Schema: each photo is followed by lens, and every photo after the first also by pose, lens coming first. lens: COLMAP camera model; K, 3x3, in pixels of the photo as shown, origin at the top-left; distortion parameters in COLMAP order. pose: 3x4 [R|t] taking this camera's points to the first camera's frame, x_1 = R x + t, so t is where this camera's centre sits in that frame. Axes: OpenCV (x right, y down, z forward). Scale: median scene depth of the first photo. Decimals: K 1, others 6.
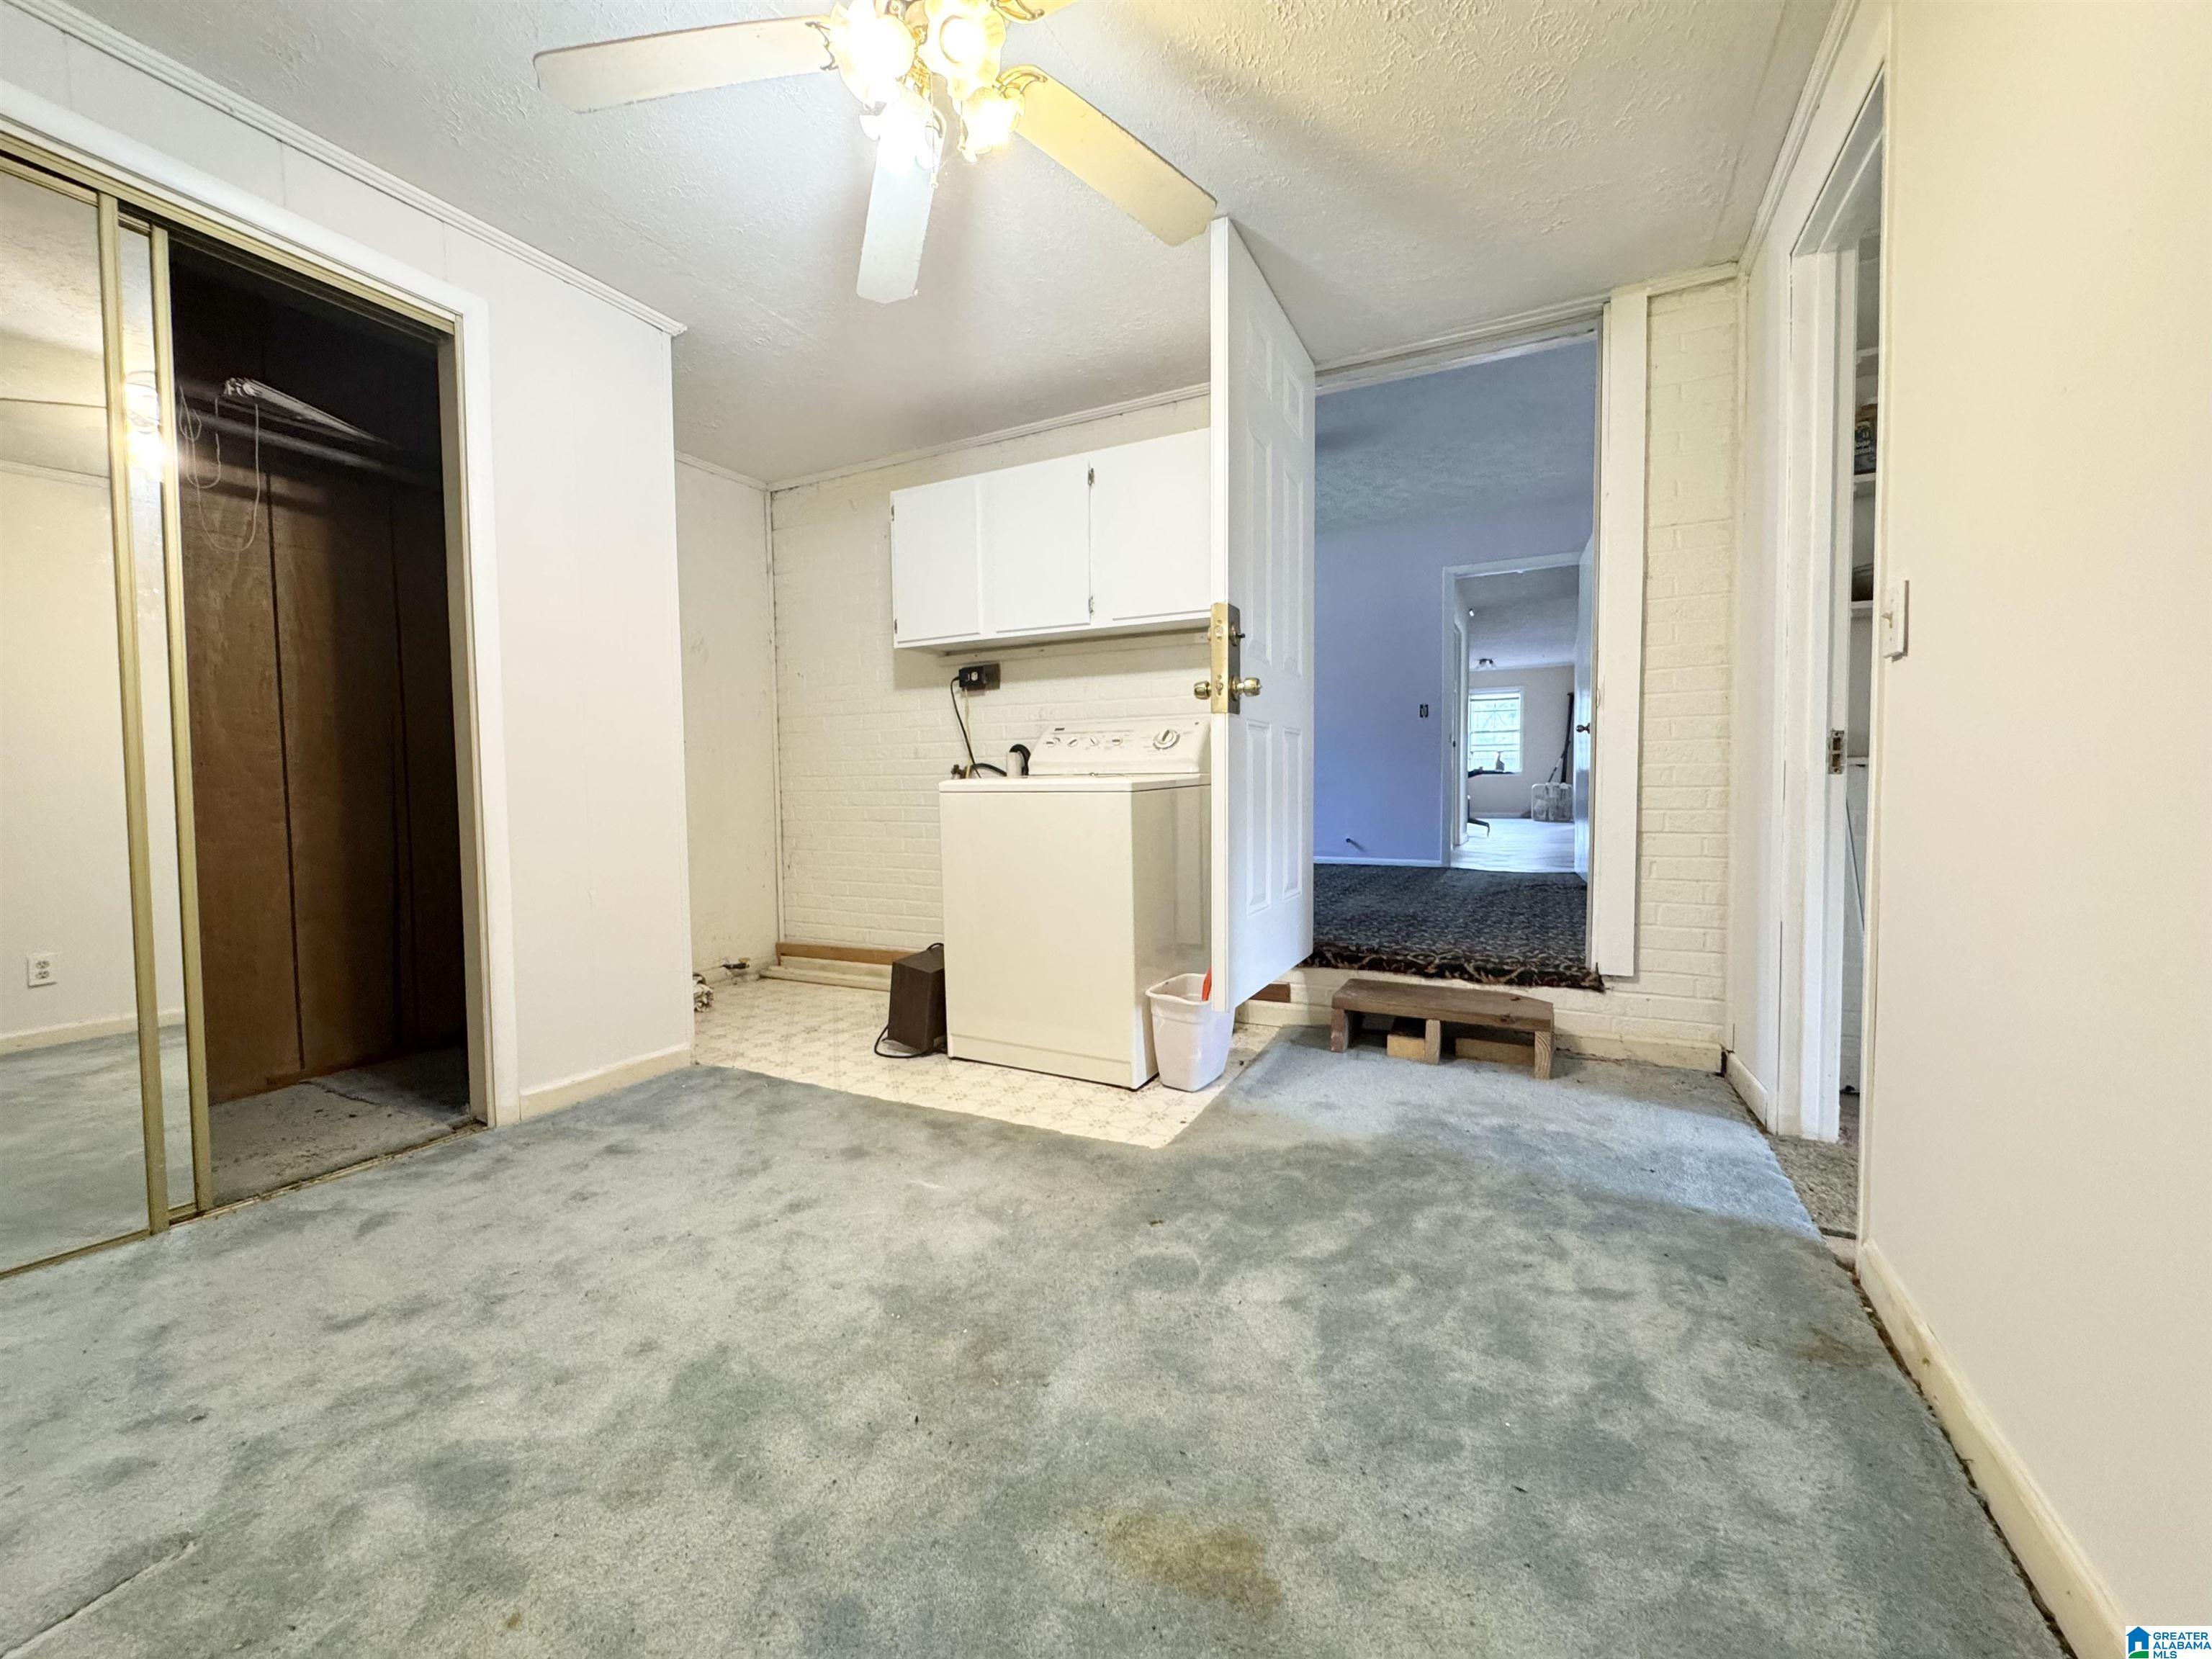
lens RADIAL K [[880.1, 0, 1107.3], [0, 880.1, 825.7], [0, 0, 1]] dist [-0.001794, -0.000011]
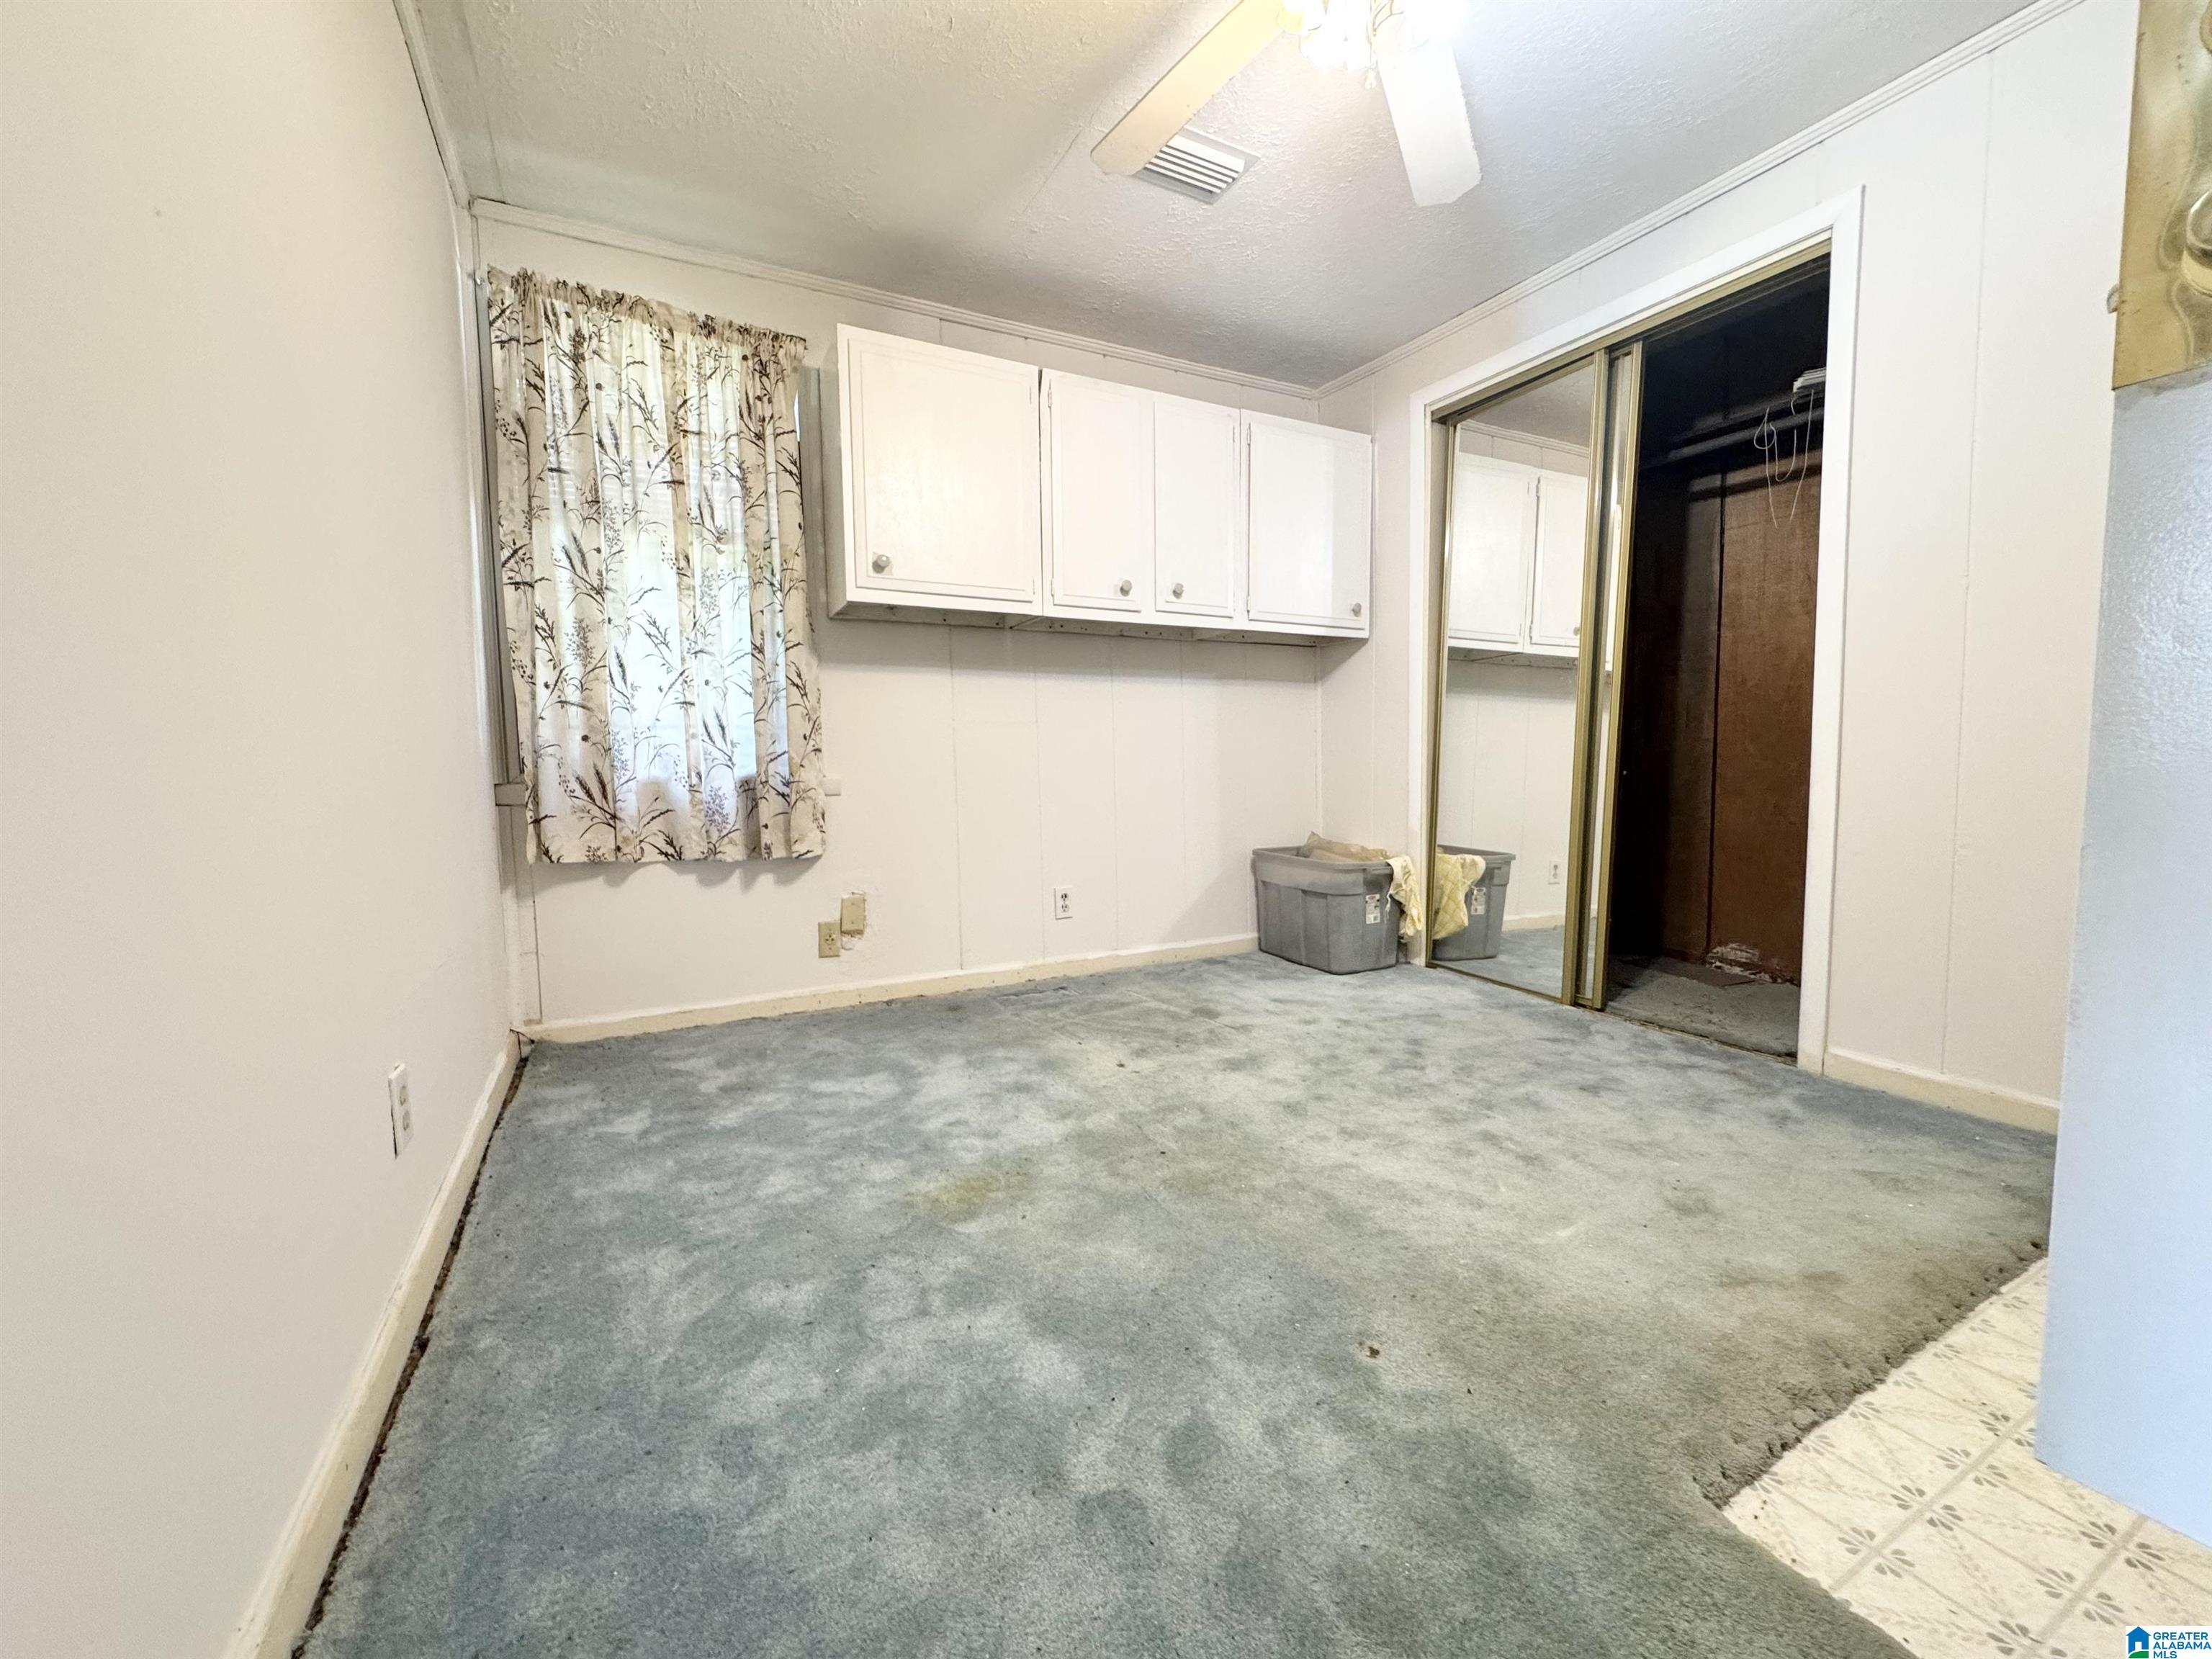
lens RADIAL K [[880.1, 0, 1101.3], [0, 880.1, 827.9], [0, 0, 1]] dist [-0.001794, -0.000011]
pose [[-0.572141, 0.085017, -0.815737, 0.603275], [-0.016415, 0.993227, 0.115029, -0.028032], [0.819991, 0.079203, -0.566870, 1.016541]]
